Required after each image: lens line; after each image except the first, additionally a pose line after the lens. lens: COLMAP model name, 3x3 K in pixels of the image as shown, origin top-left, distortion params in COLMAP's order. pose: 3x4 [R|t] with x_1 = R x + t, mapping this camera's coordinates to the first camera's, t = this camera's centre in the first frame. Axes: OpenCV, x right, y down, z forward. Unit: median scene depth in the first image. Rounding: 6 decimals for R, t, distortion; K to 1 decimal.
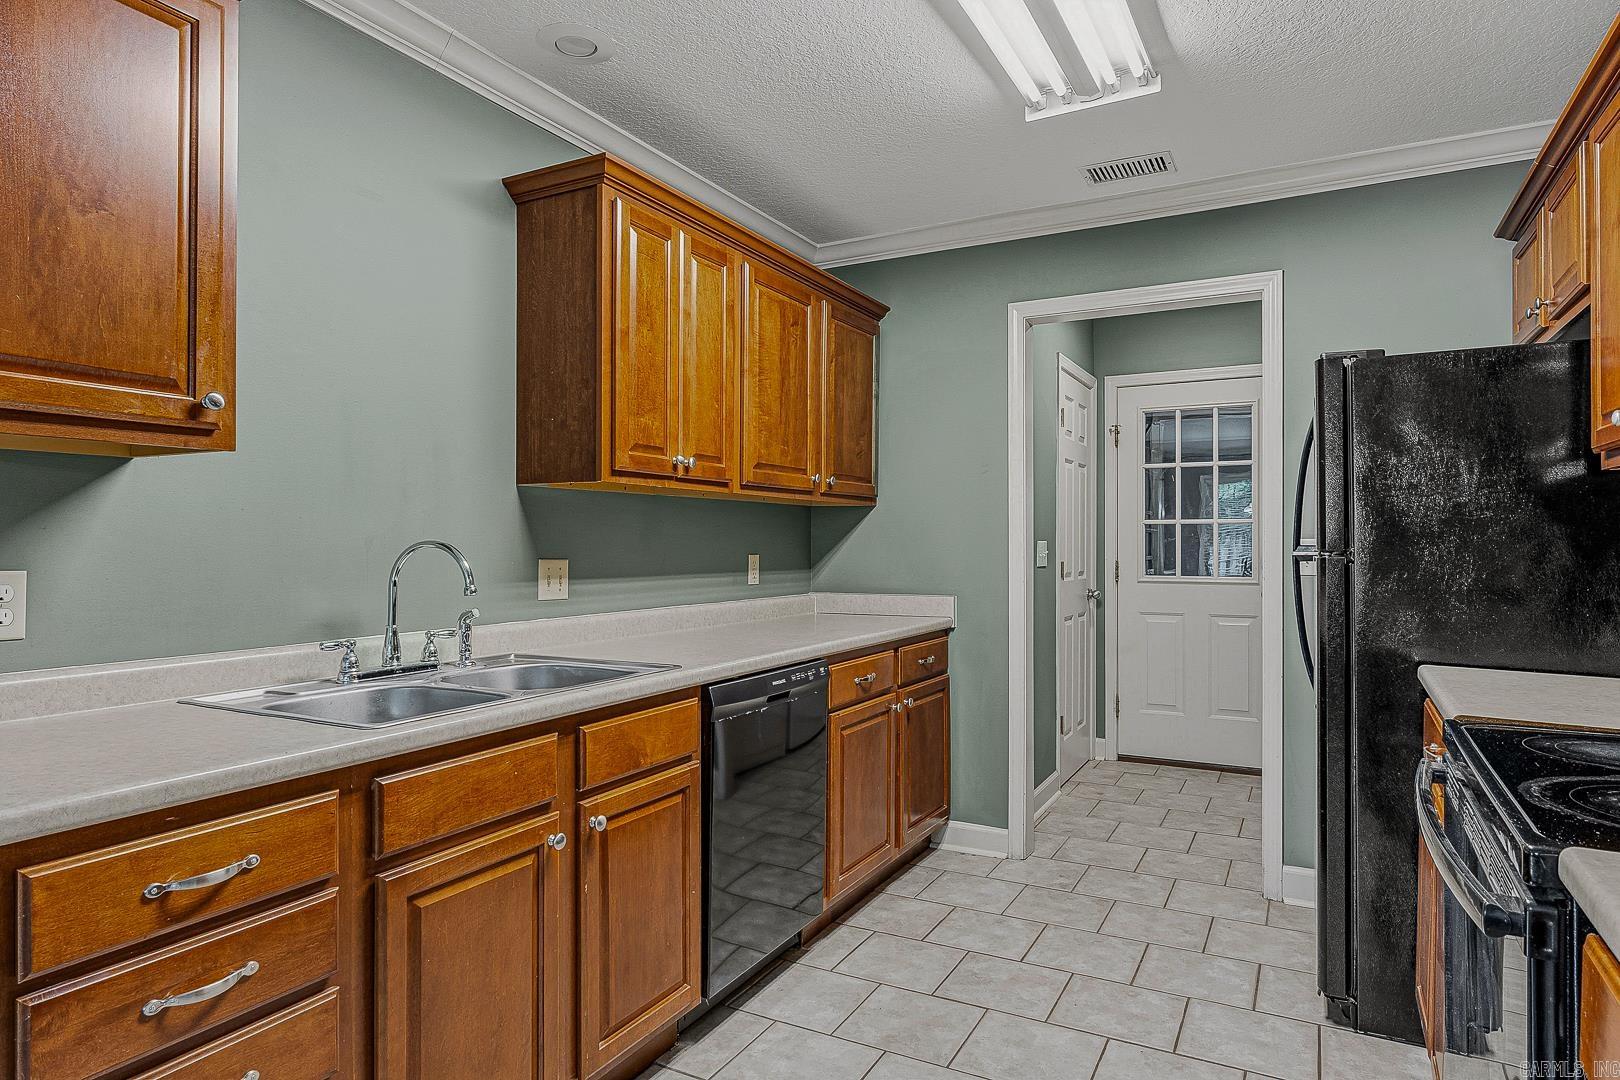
lens RADIAL K [[940.0, 0, 810.0], [0, 940.0, 540.0], [0, 0, 1]] dist [-0.004182, -0.000208]
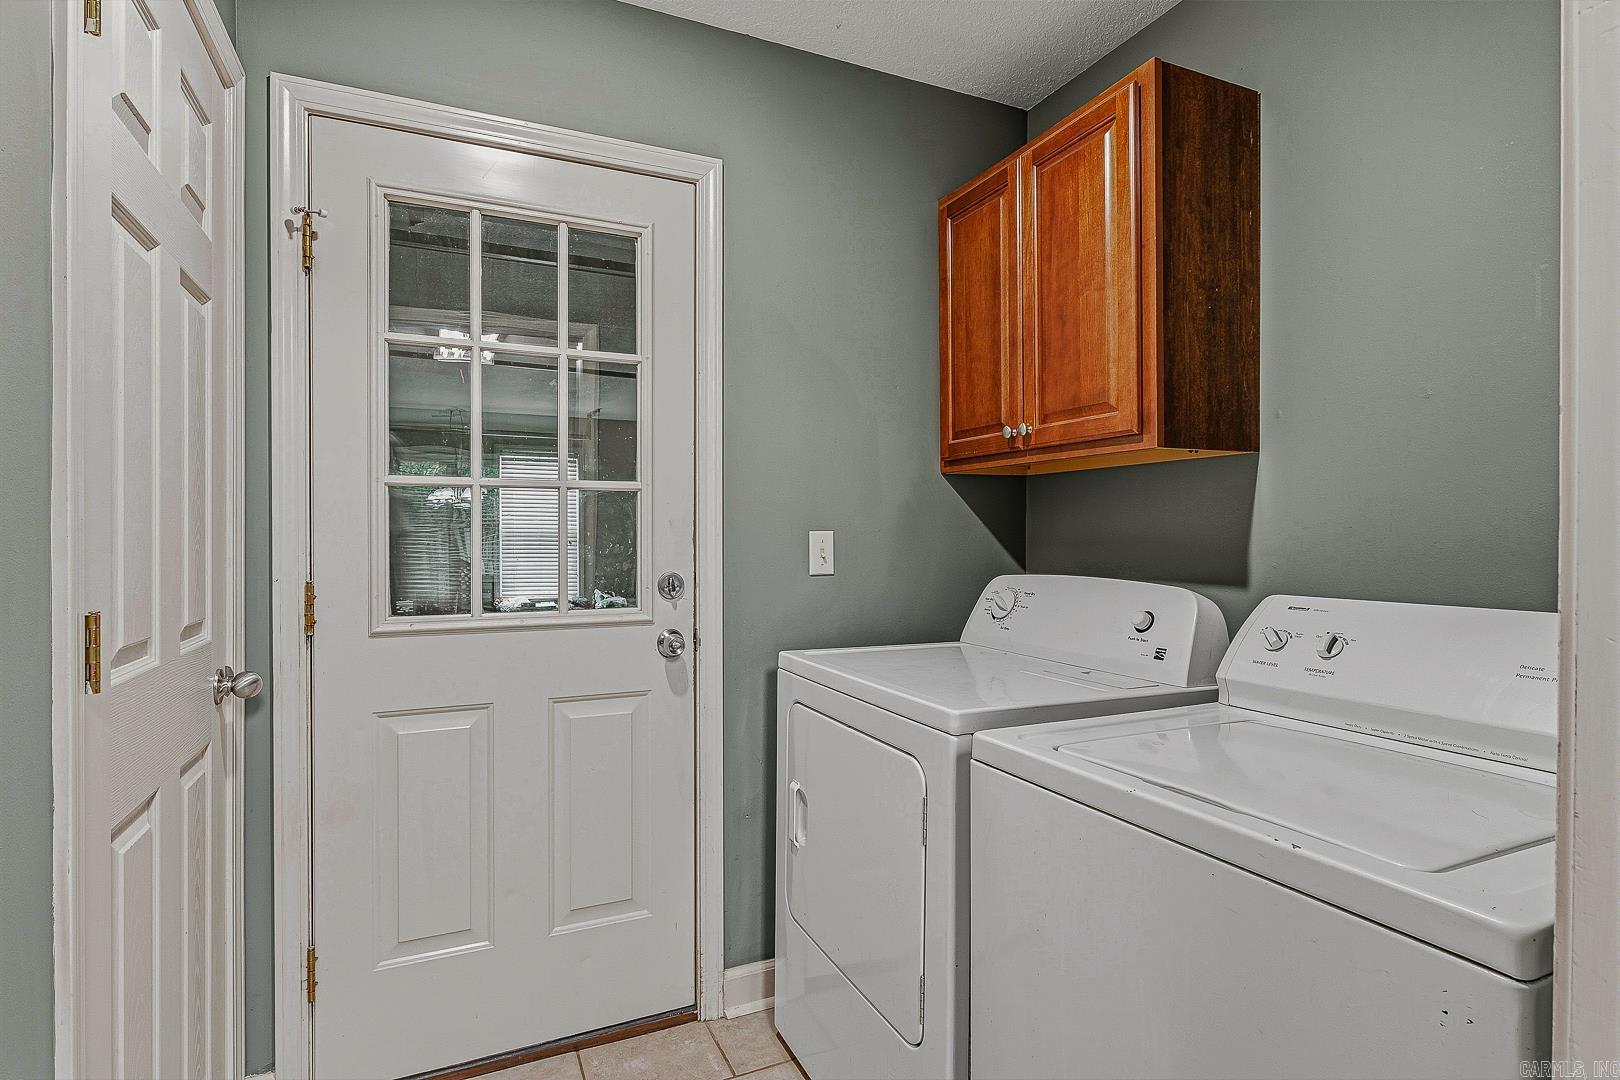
lens RADIAL K [[821.5, 0, 810.0], [0, 821.5, 540.0], [0, 0, 1]] dist [0.000579, 0.000130]
pose [[0.603662, -0.001463, 0.797239, 0.190009], [-0.002538, 0.999990, 0.003757, 0.004073], [-0.797236, -0.004291, 0.603652, 0.654738]]
